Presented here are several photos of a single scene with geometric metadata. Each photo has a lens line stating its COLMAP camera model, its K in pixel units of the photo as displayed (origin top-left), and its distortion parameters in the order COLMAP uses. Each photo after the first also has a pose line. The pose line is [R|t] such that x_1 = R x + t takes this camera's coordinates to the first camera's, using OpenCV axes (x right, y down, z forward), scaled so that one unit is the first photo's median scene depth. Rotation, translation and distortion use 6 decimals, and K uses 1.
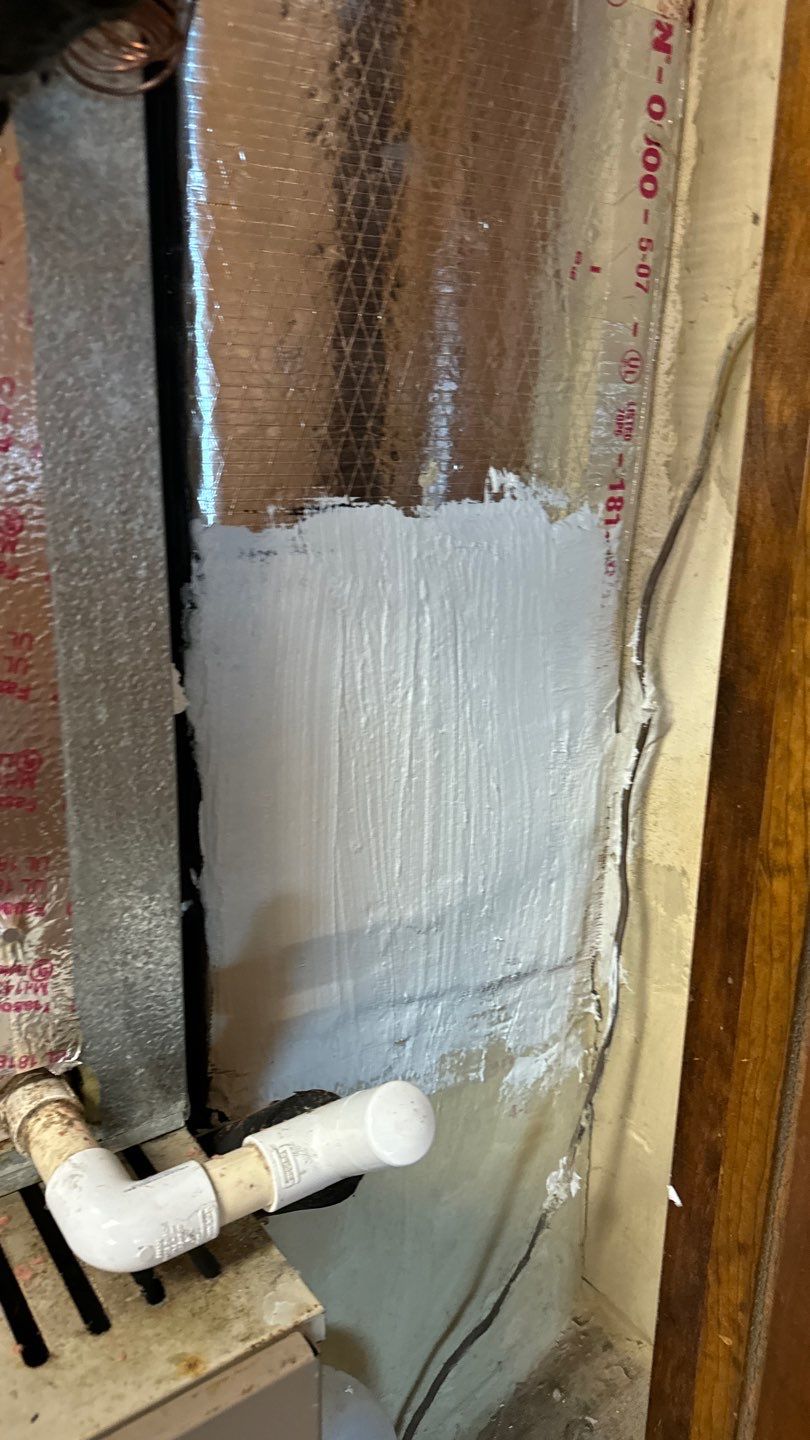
lens RADIAL K [[1035.2, 0, 405.0], [0, 1035.2, 720.0], [0, 0, 1]] dist [0.001303, -0.008300]
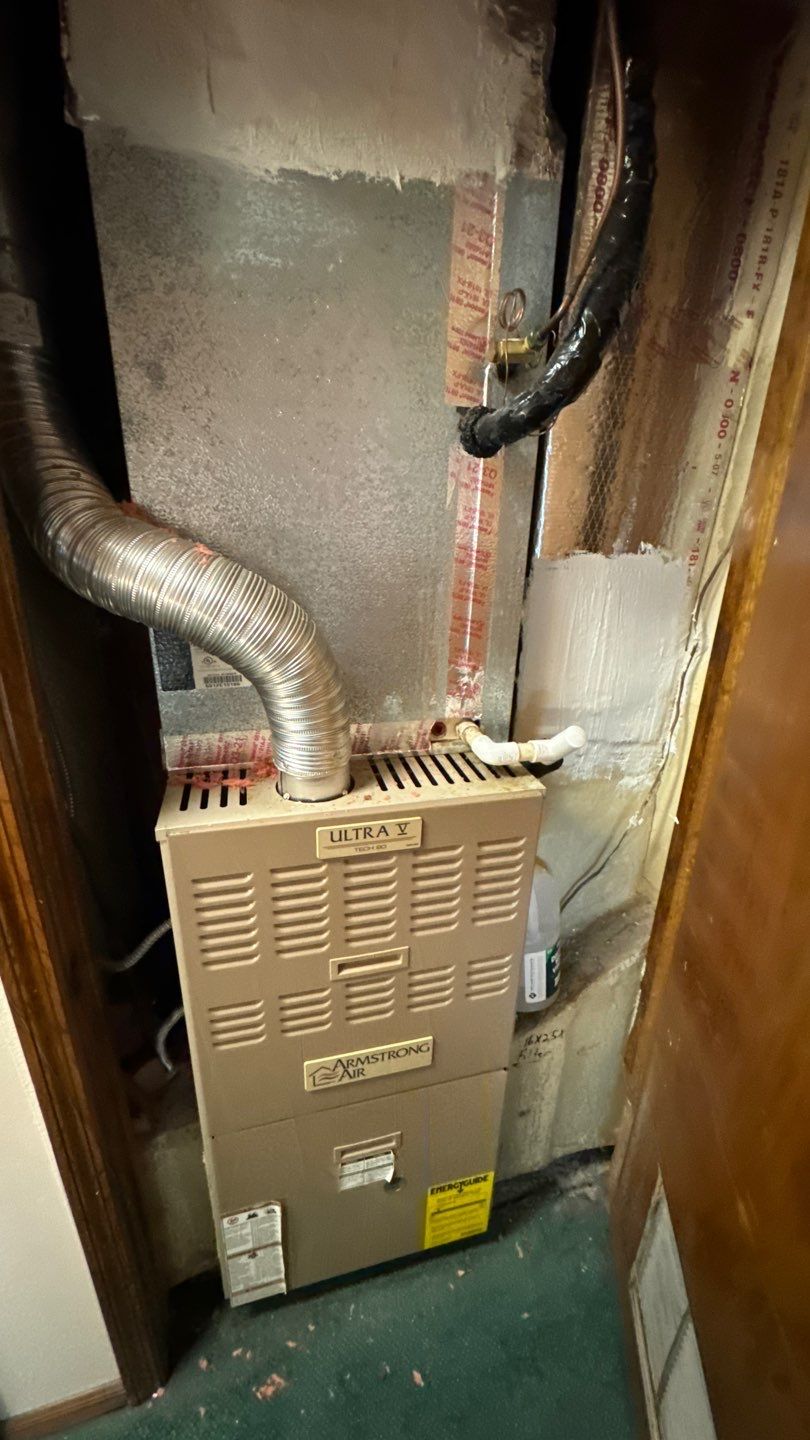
lens RADIAL K [[573.9, 0, 410.2], [0, 573.9, 714.8], [0, 0, 1]] dist [-0.001223, -0.000706]
pose [[0.940057, 0.131385, -0.314693, 0.044506], [-0.108018, 0.990007, 0.090659, 0.134594], [0.323459, -0.051232, 0.944854, -0.640152]]
